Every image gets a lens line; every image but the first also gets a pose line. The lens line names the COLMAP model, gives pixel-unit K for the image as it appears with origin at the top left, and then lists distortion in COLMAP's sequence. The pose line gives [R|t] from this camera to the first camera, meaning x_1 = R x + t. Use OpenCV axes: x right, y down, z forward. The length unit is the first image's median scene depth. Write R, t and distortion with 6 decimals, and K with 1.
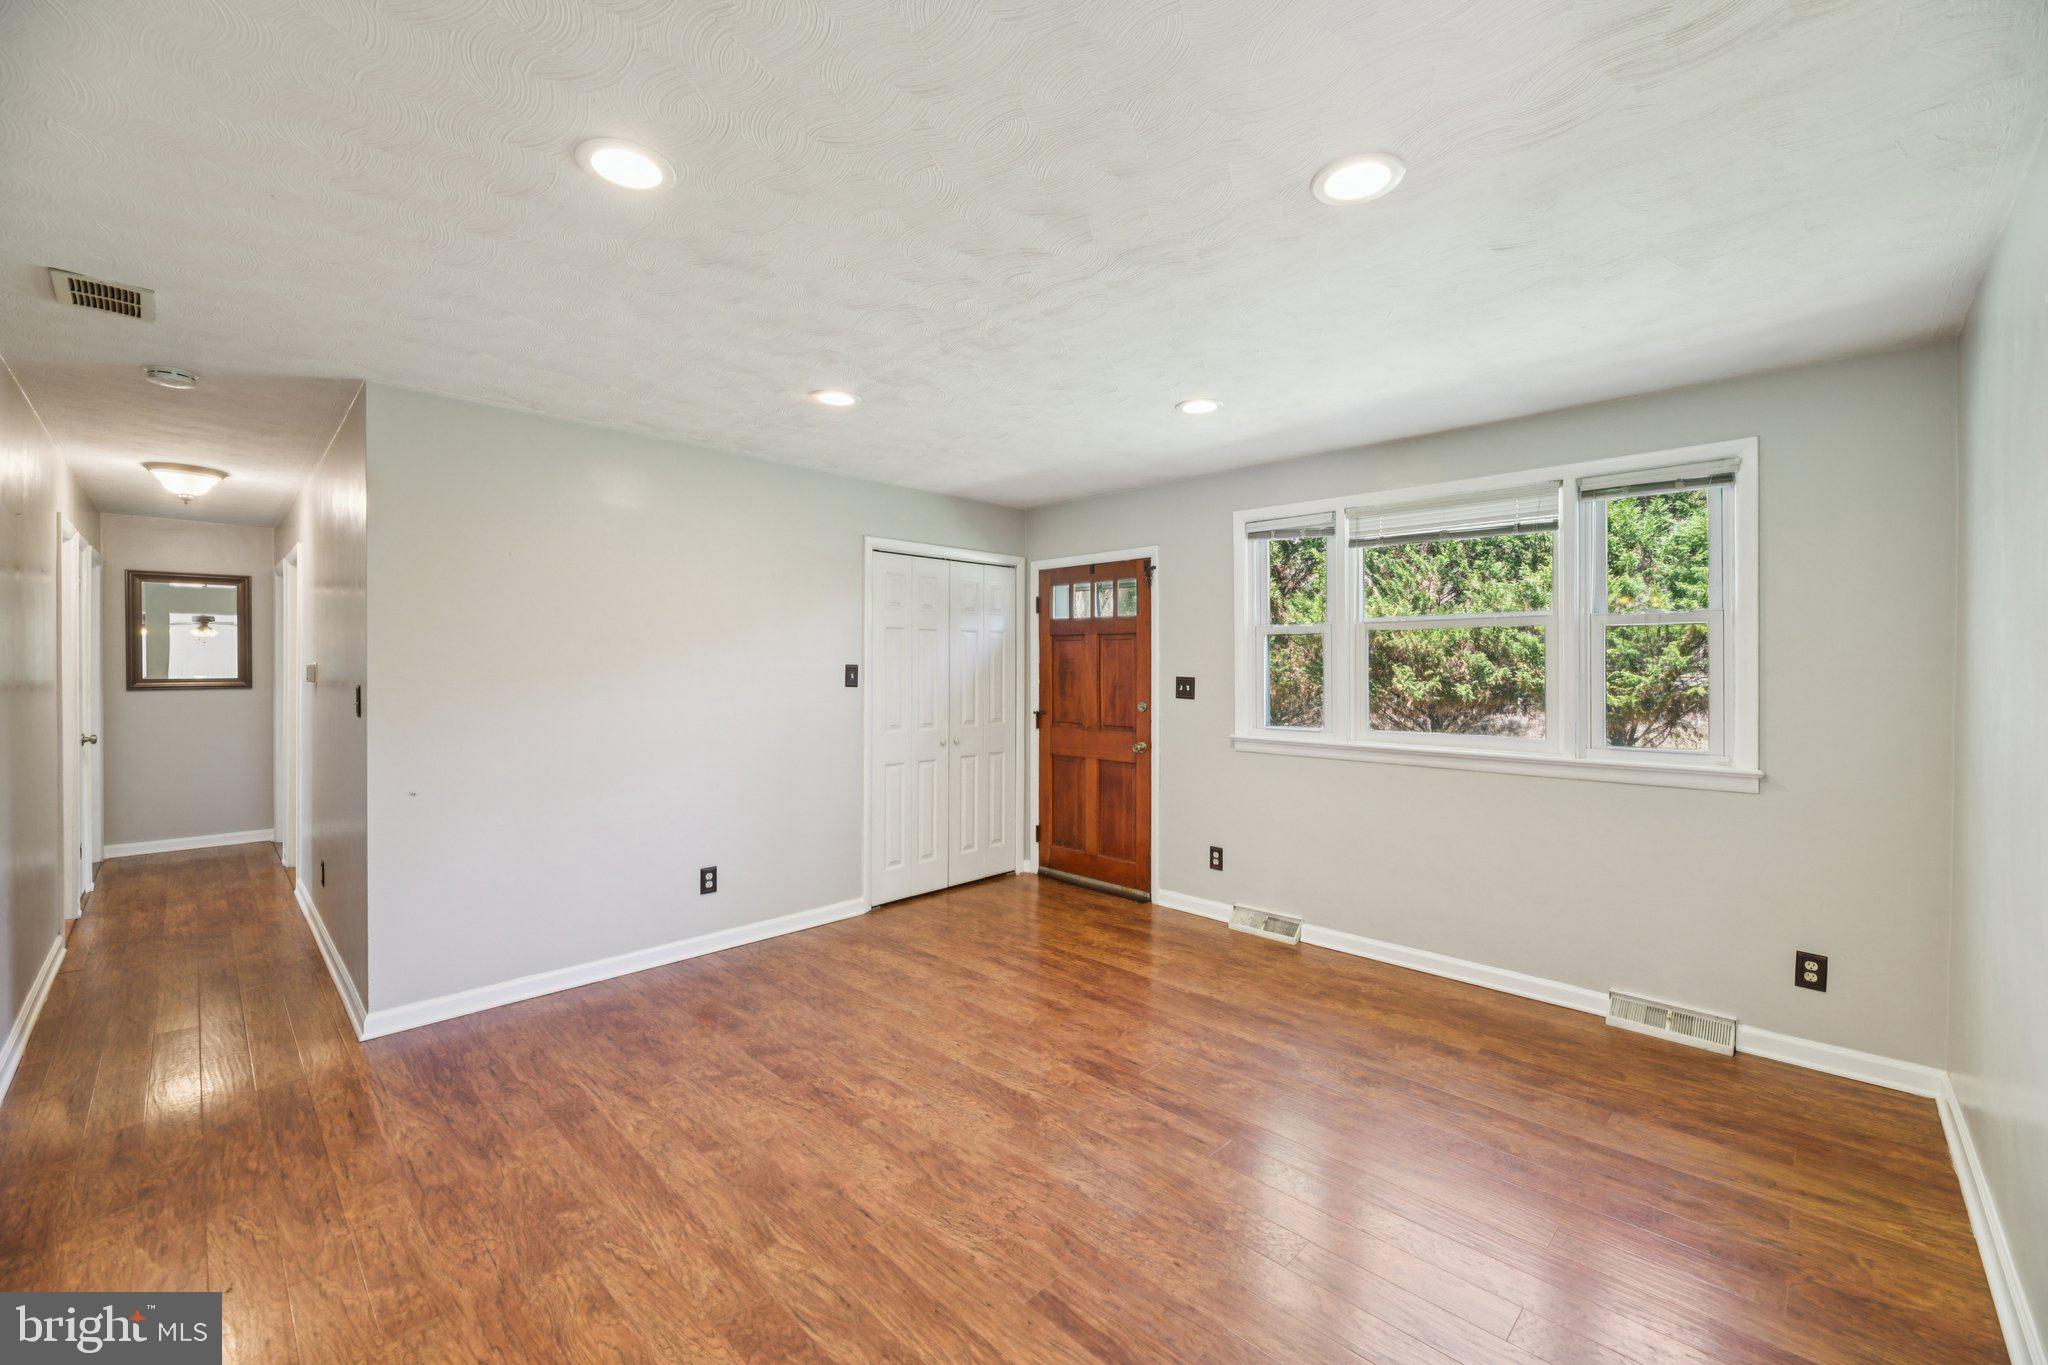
lens RADIAL K [[826.4, 0, 1036.8], [0, 826.4, 662.6], [0, 0, 1]] dist [0.002342, -0.004517]
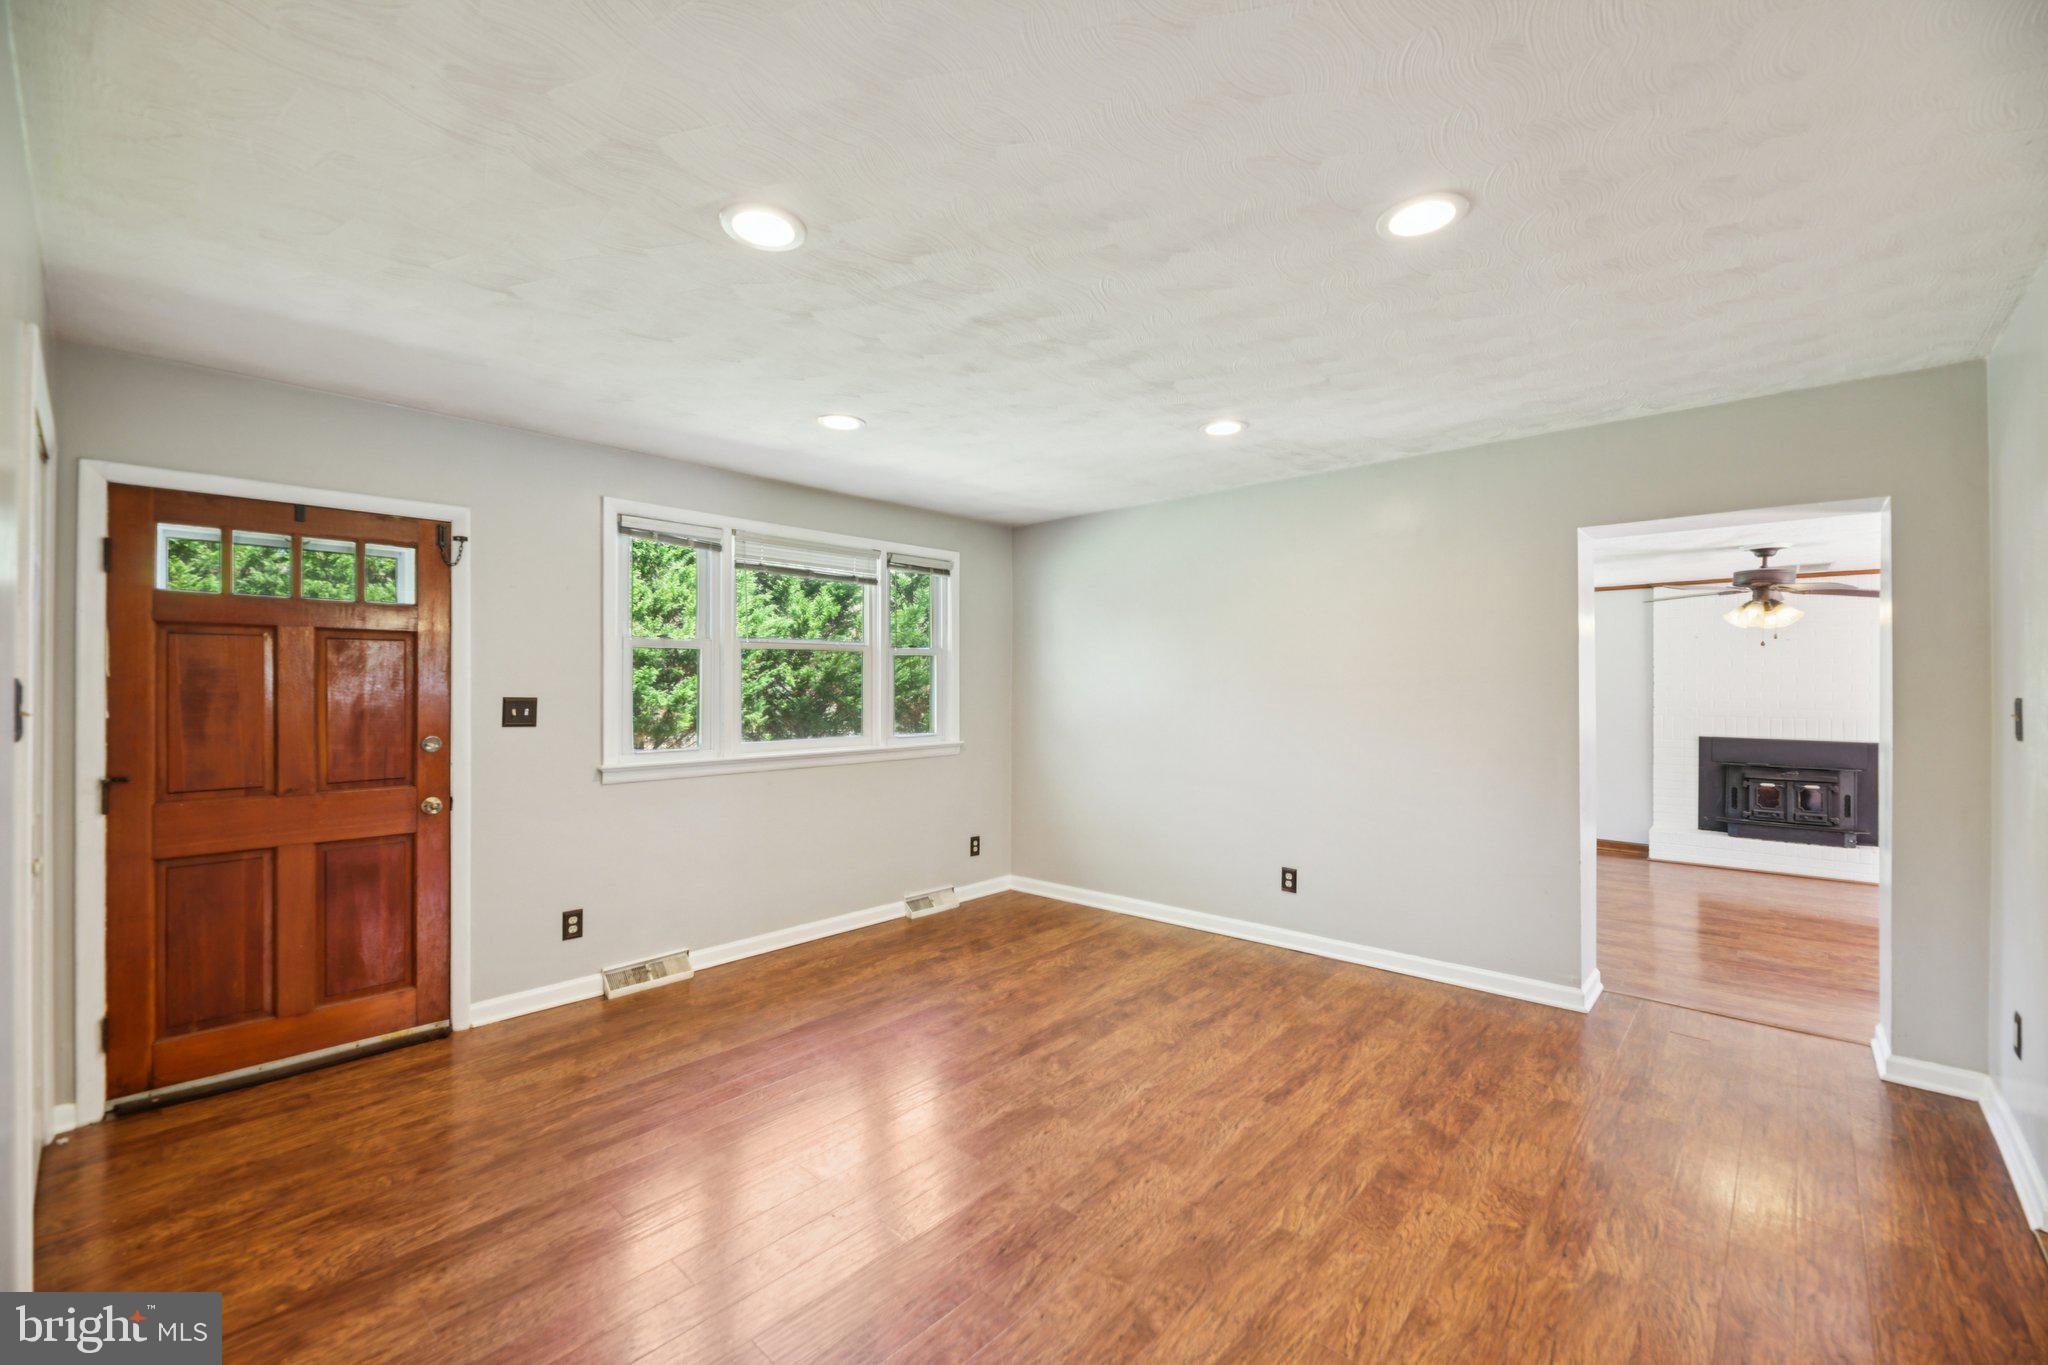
lens RADIAL K [[834.9, 0, 1023.8], [0, 834.9, 678.6], [0, 0, 1]] dist [-0.000638, -0.000444]
pose [[-0.022271, 0.003072, 0.999747, -0.811055], [-0.004001, 0.999987, -0.003162, 0.001539], [-0.999744, -0.004070, -0.022259, 0.797607]]
